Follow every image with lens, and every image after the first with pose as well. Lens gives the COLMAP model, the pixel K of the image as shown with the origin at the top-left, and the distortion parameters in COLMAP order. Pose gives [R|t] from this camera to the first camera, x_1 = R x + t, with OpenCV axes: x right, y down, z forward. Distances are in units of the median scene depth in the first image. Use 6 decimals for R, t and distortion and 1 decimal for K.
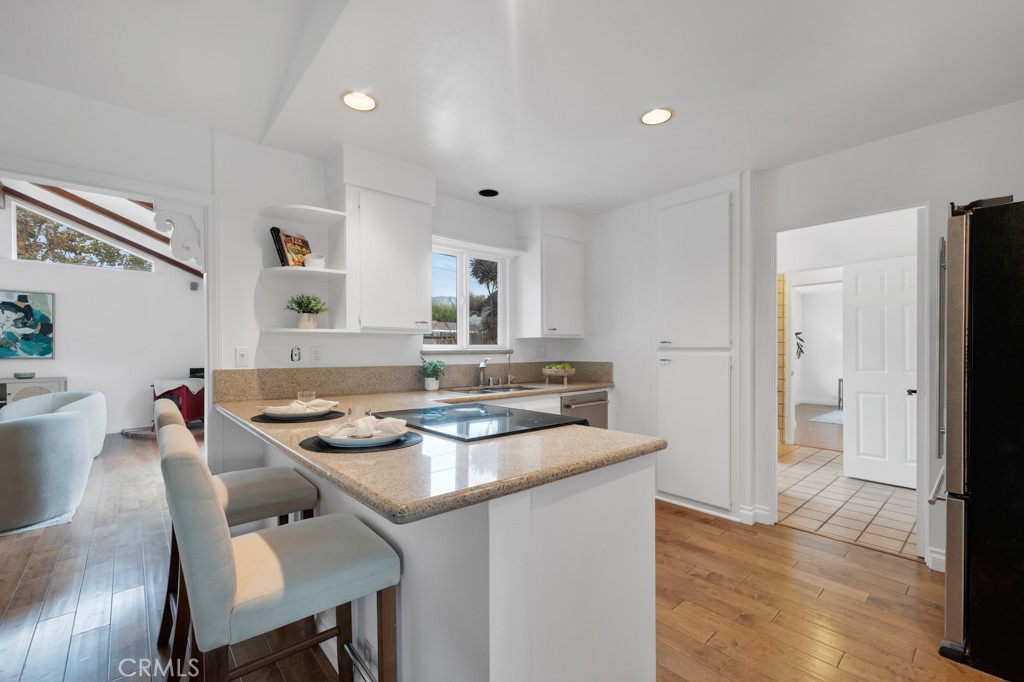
lens RADIAL K [[430.3, 0, 512.5], [0, 430.3, 347.9], [0, 0, 1]] dist [-0.000920, -0.000004]
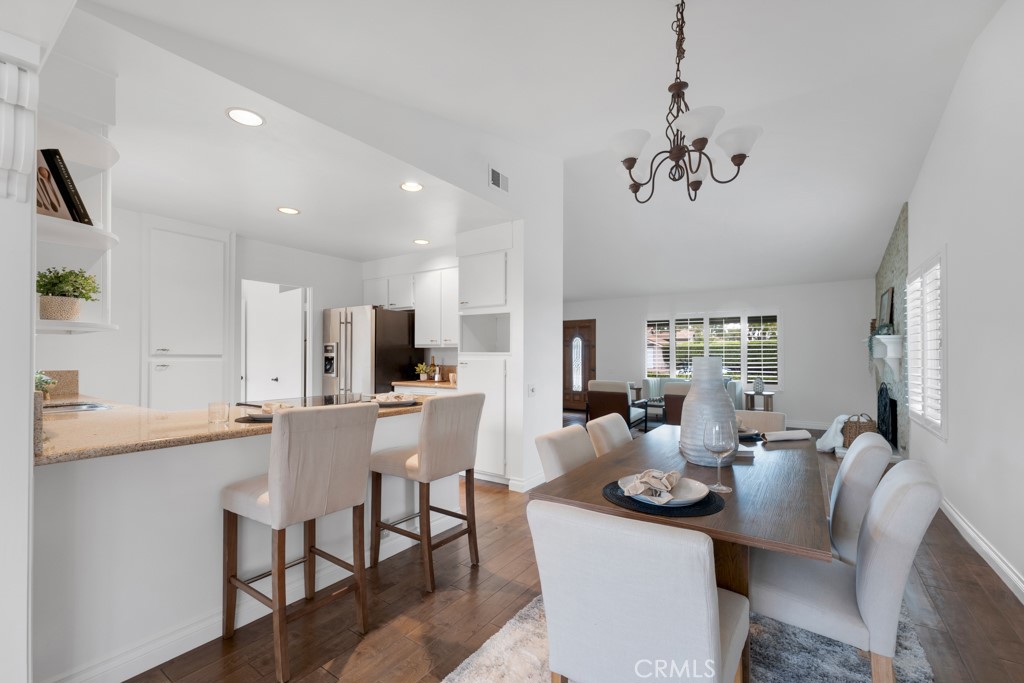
lens RADIAL K [[430.3, 0, 518.2], [0, 430.3, 347.6], [0, 0, 1]] dist [-0.000920, -0.000004]
pose [[-0.249701, 0.021182, 0.968091, -0.963420], [-0.004639, 0.999723, -0.023071, 0.002596], [-0.968312, -0.010252, -0.249534, 0.387542]]
